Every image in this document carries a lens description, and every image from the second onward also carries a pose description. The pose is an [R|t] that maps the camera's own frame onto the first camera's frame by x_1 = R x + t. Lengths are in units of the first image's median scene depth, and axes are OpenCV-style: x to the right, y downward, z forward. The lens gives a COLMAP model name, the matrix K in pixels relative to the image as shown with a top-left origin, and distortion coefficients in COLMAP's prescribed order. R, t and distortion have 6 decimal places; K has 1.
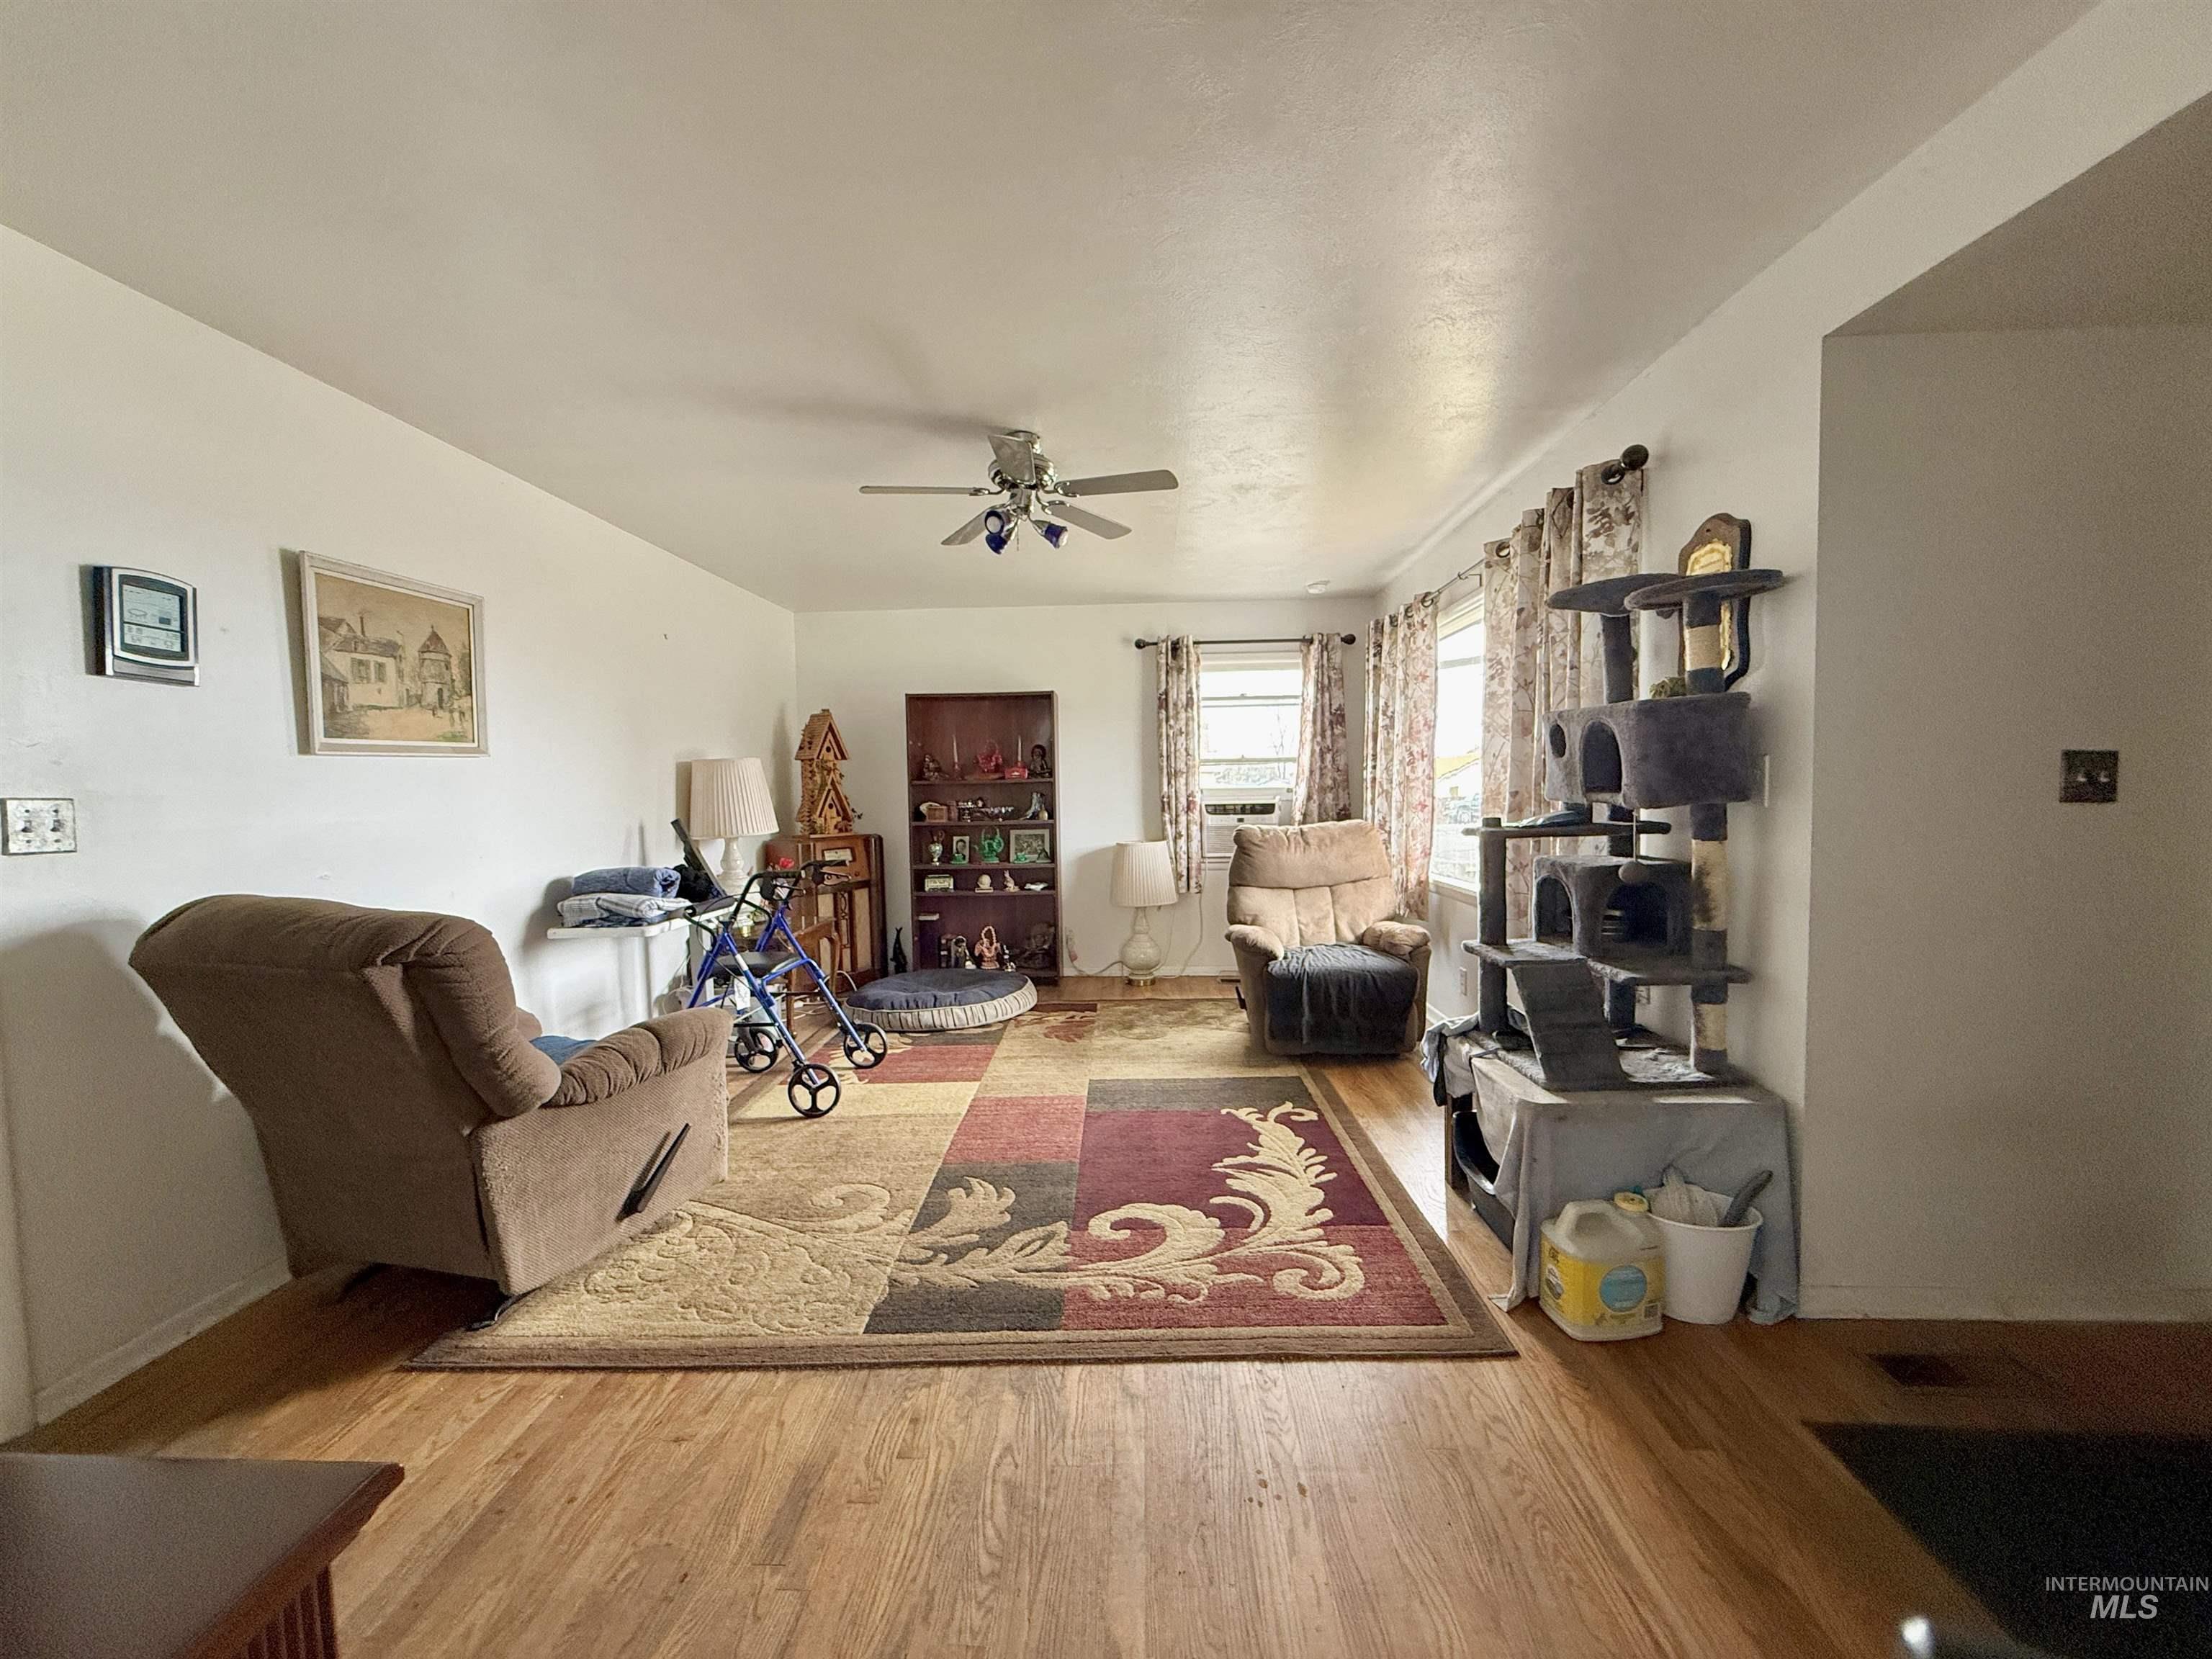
lens RADIAL K [[878.4, 0, 1100.0], [0, 878.4, 824.8], [0, 0, 1]] dist [-0.000265, -0.000435]
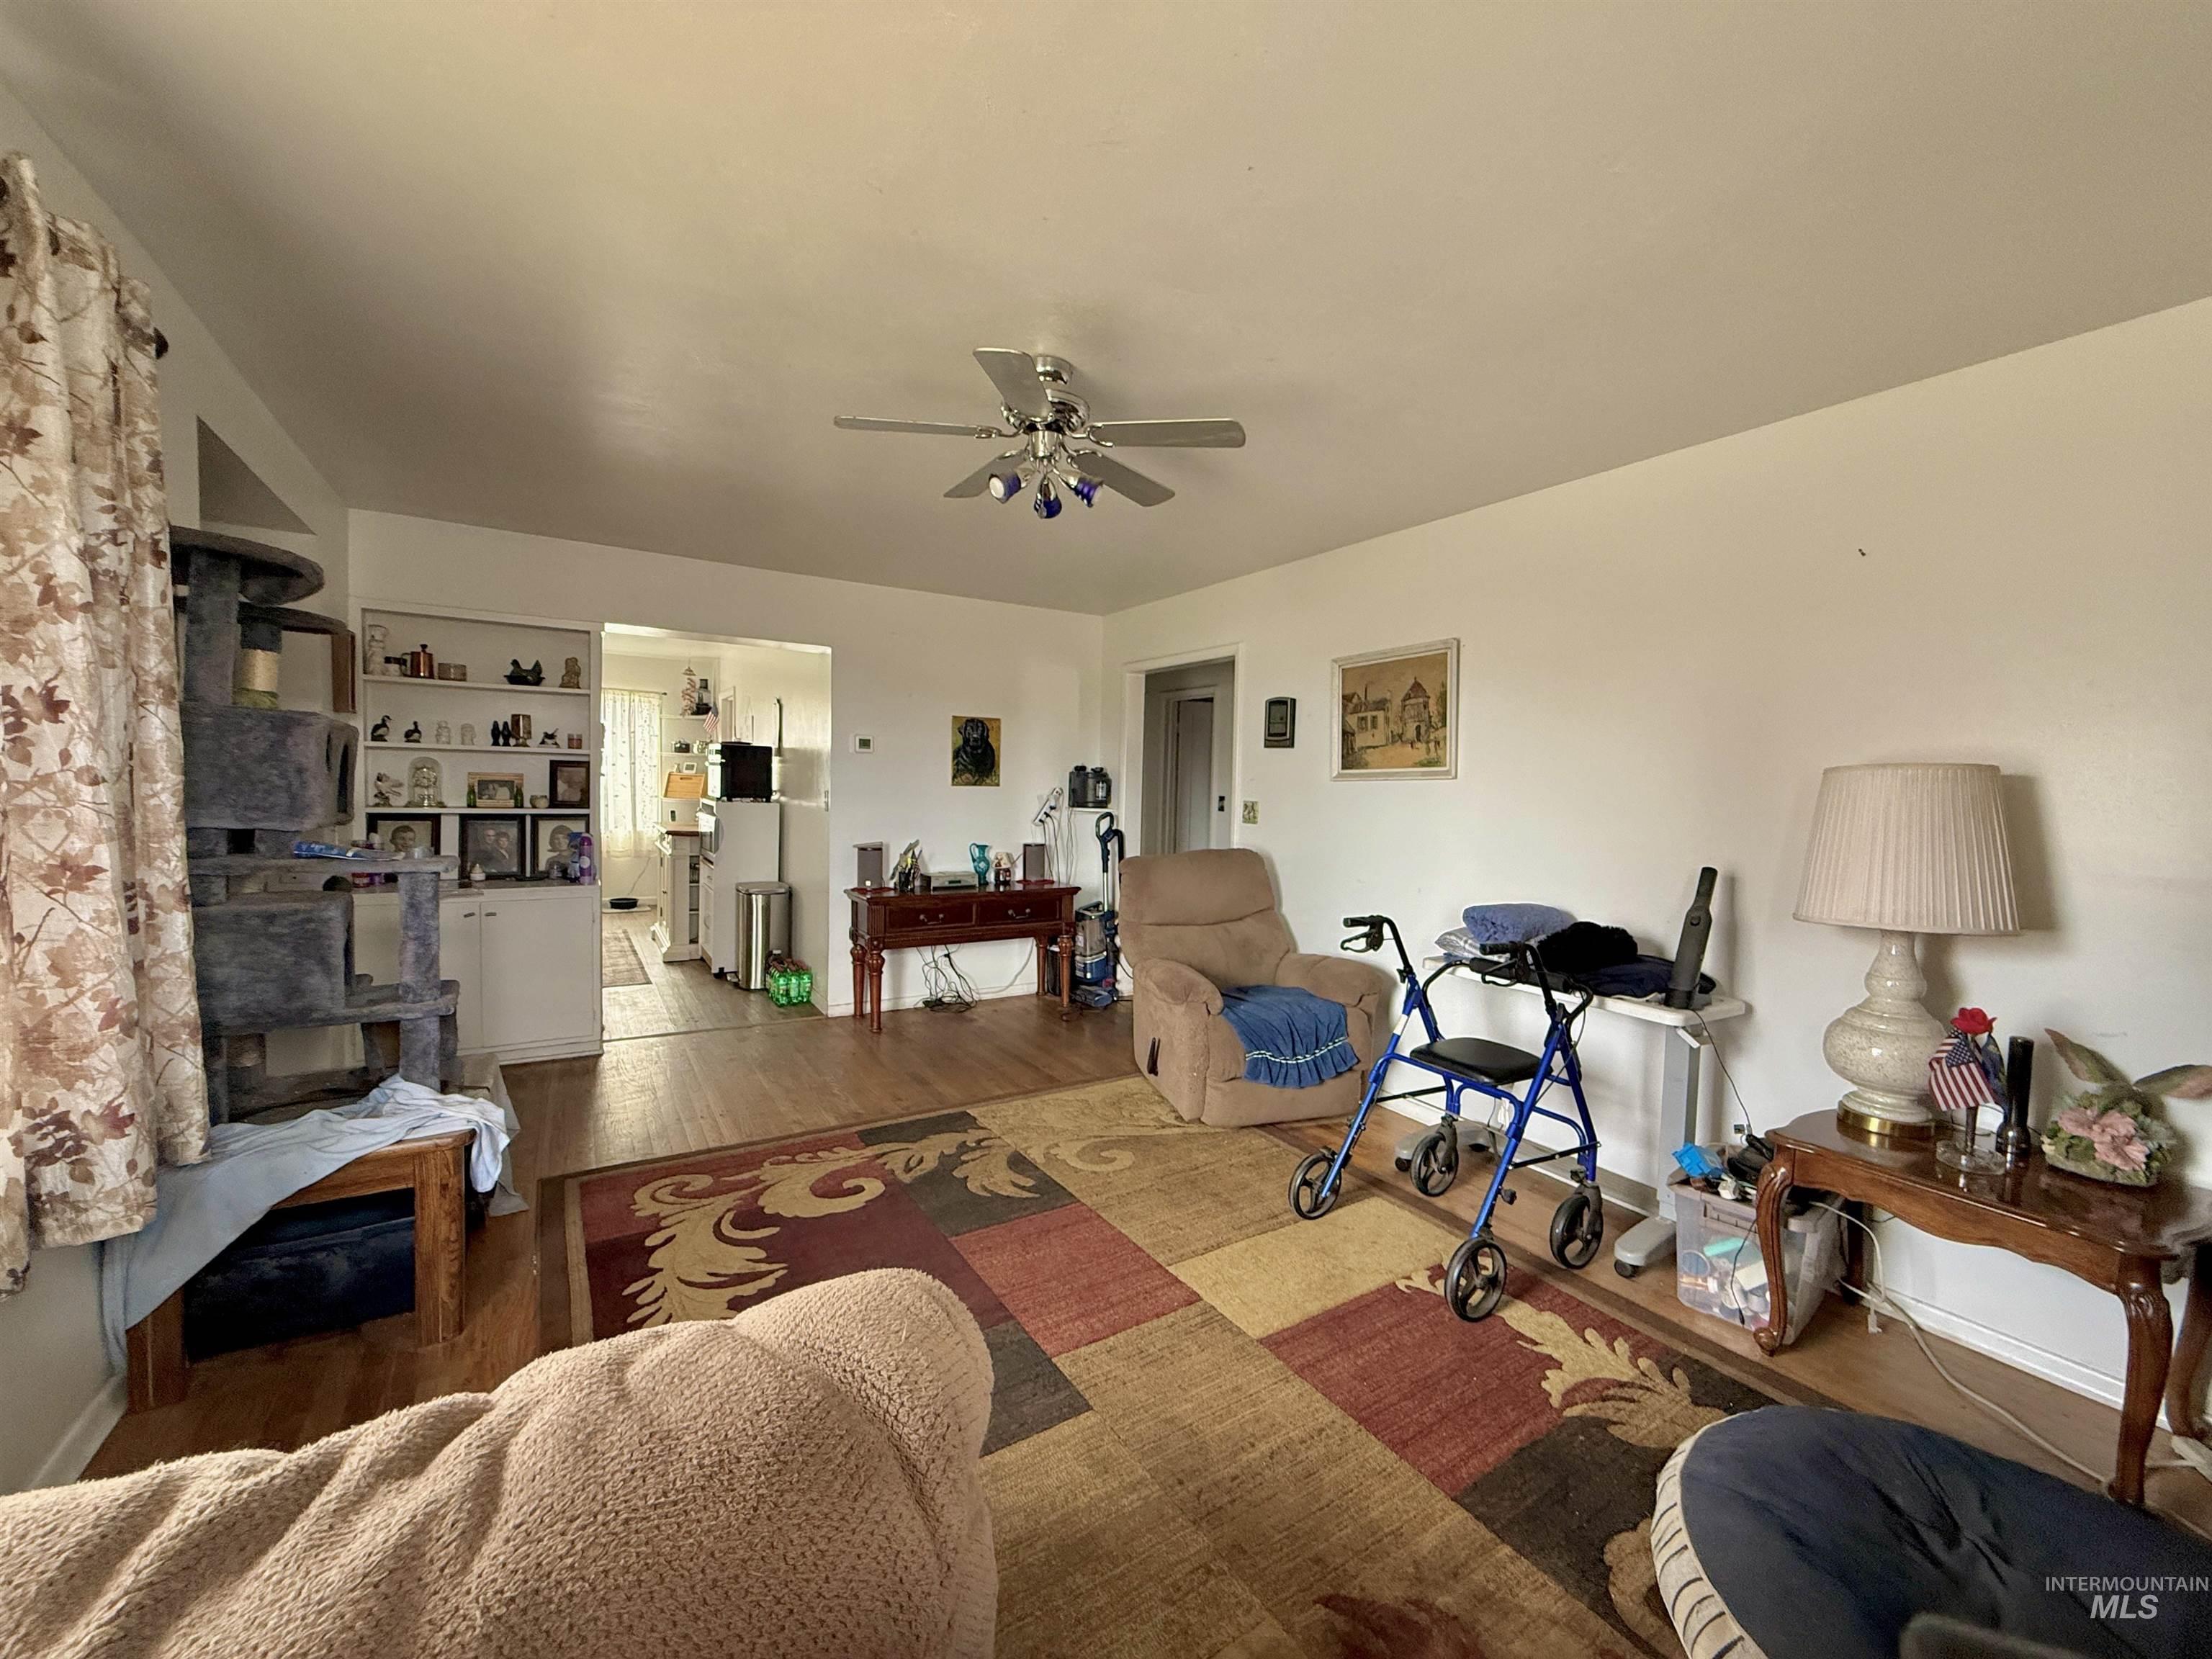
lens RADIAL K [[878.4, 0, 1099.9], [0, 878.4, 827.4], [0, 0, 1]] dist [-0.000265, -0.000435]
pose [[-0.831234, 0.023214, -0.555438, 0.336474], [-0.035378, 0.994894, 0.094526, -0.114160], [0.554796, 0.098224, -0.826168, 1.825200]]
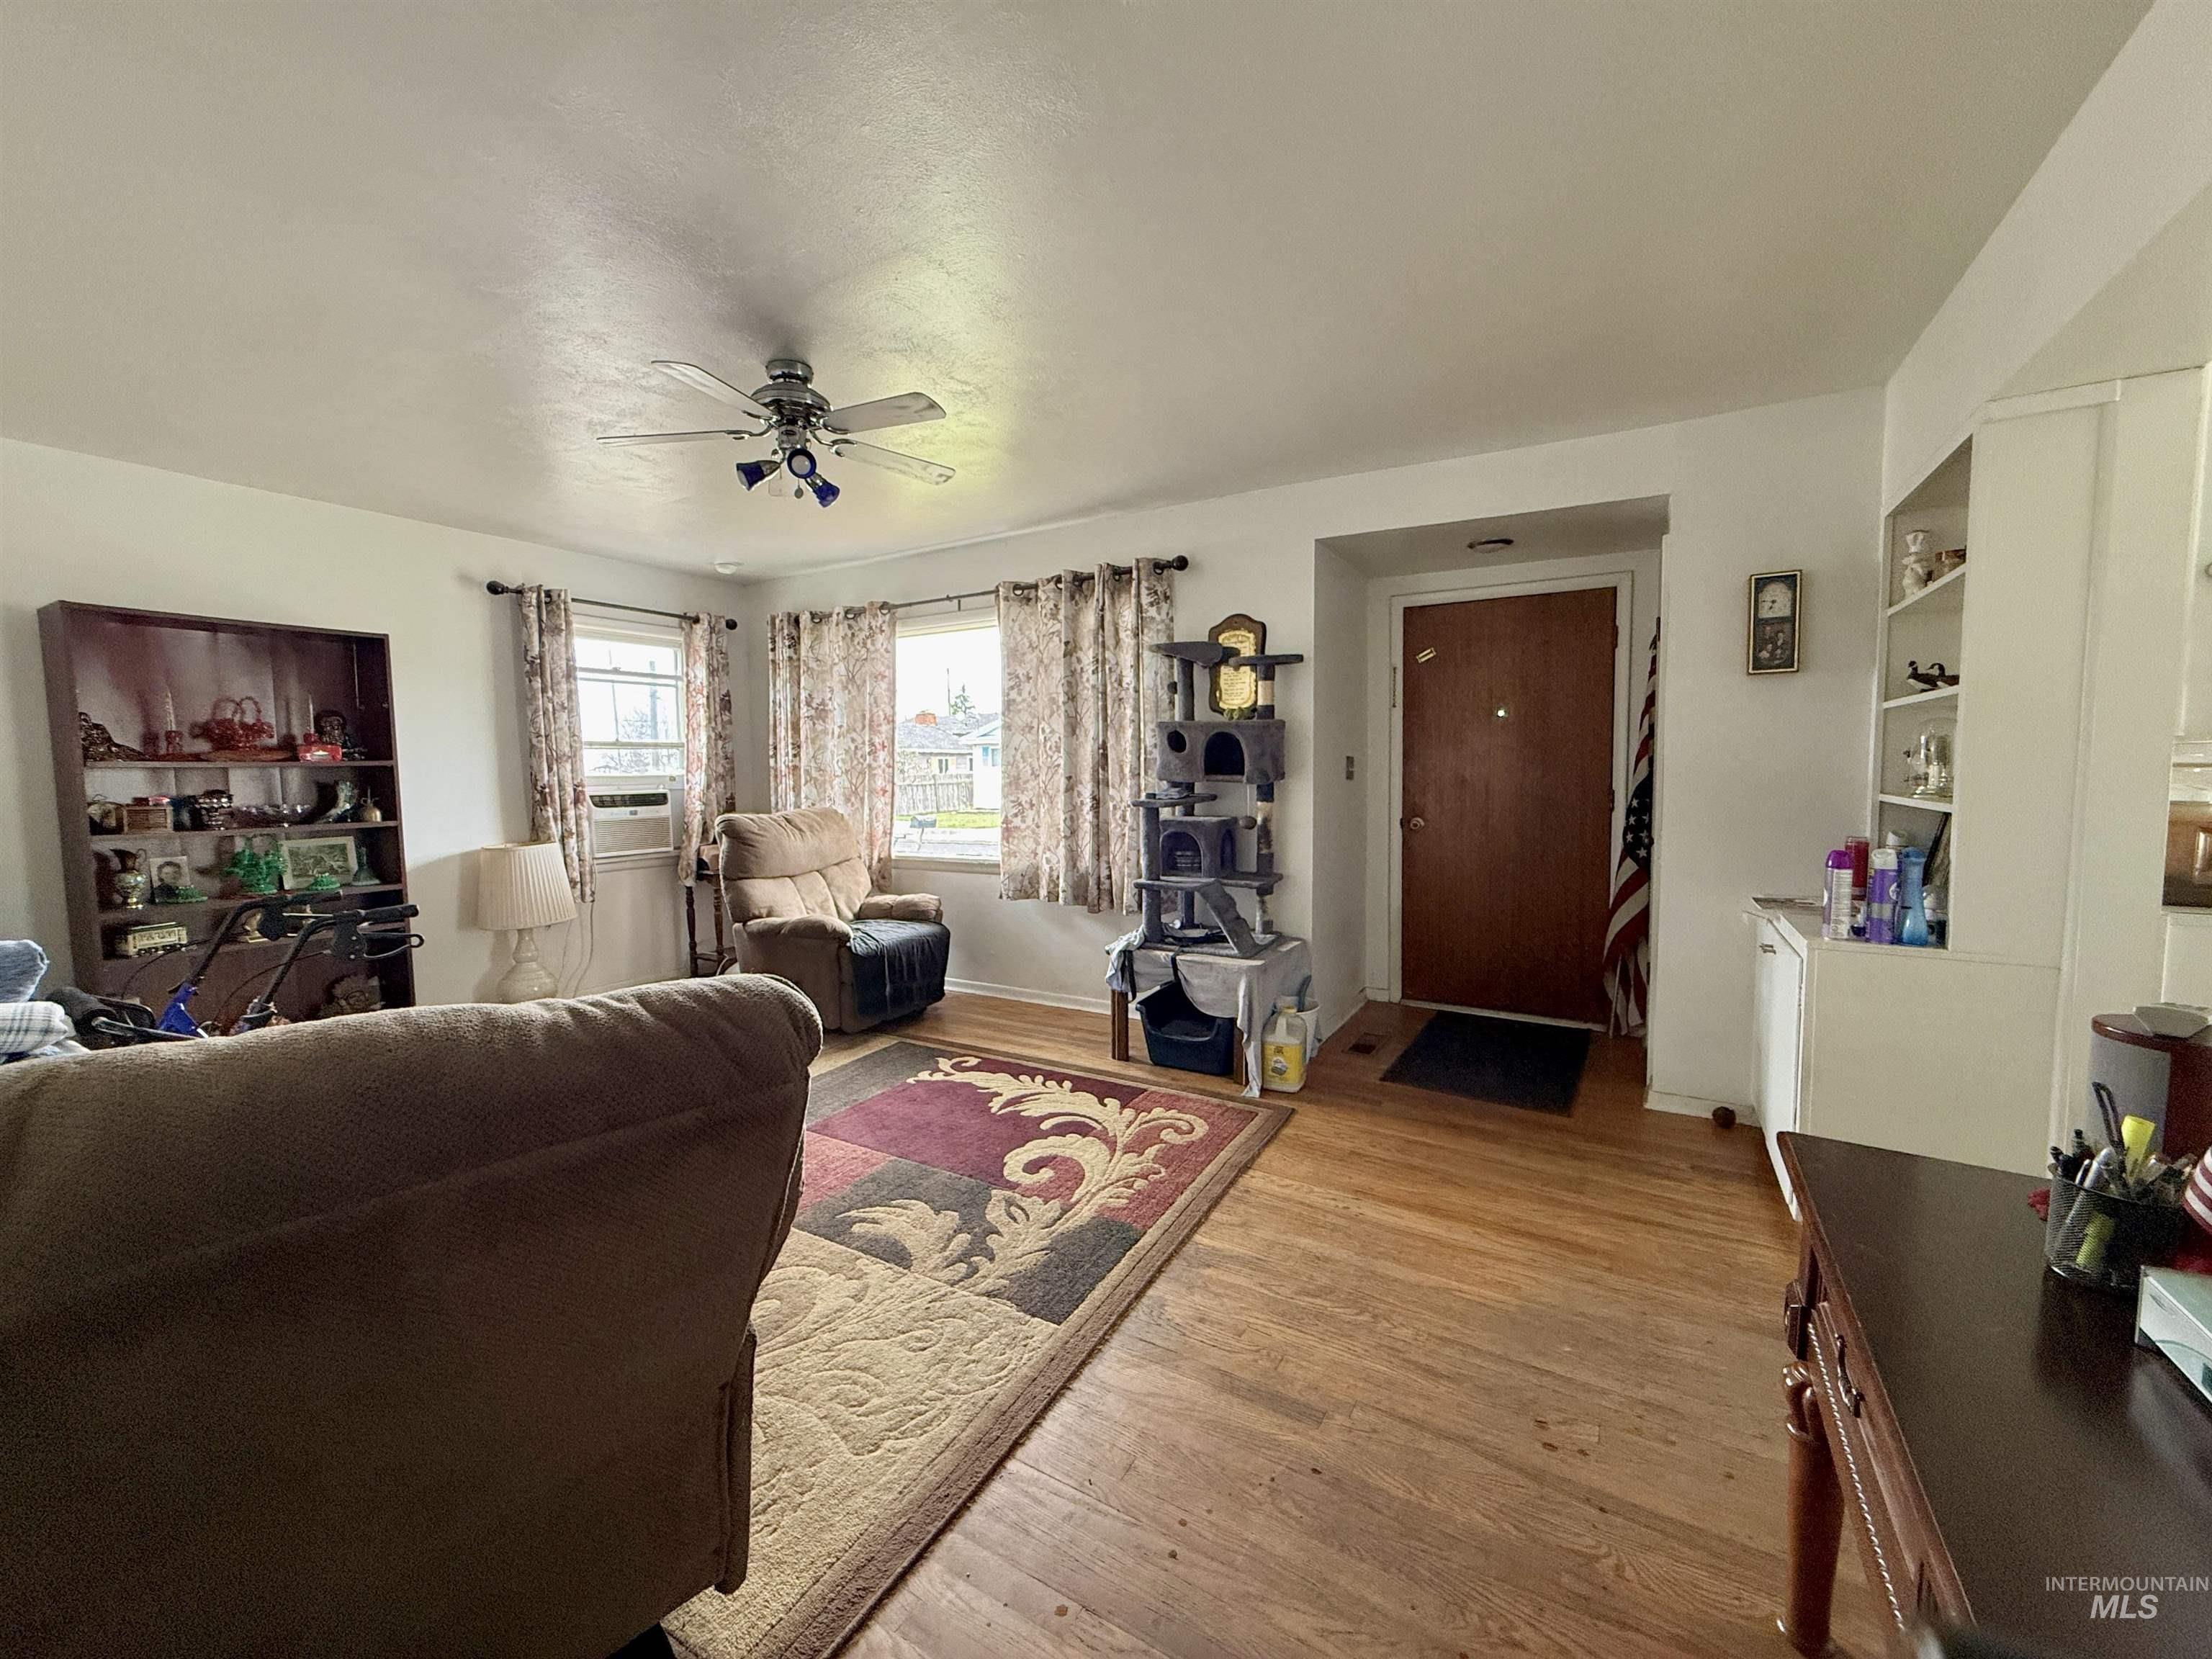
lens RADIAL K [[878.4, 0, 1098.9], [0, 878.4, 826.7], [0, 0, 1]] dist [-0.000265, -0.000435]
pose [[0.478500, -0.047811, 0.876785, -0.775154], [0.039289, 0.998682, 0.033016, -0.004289], [-0.877208, 0.018649, 0.479748, 0.346079]]
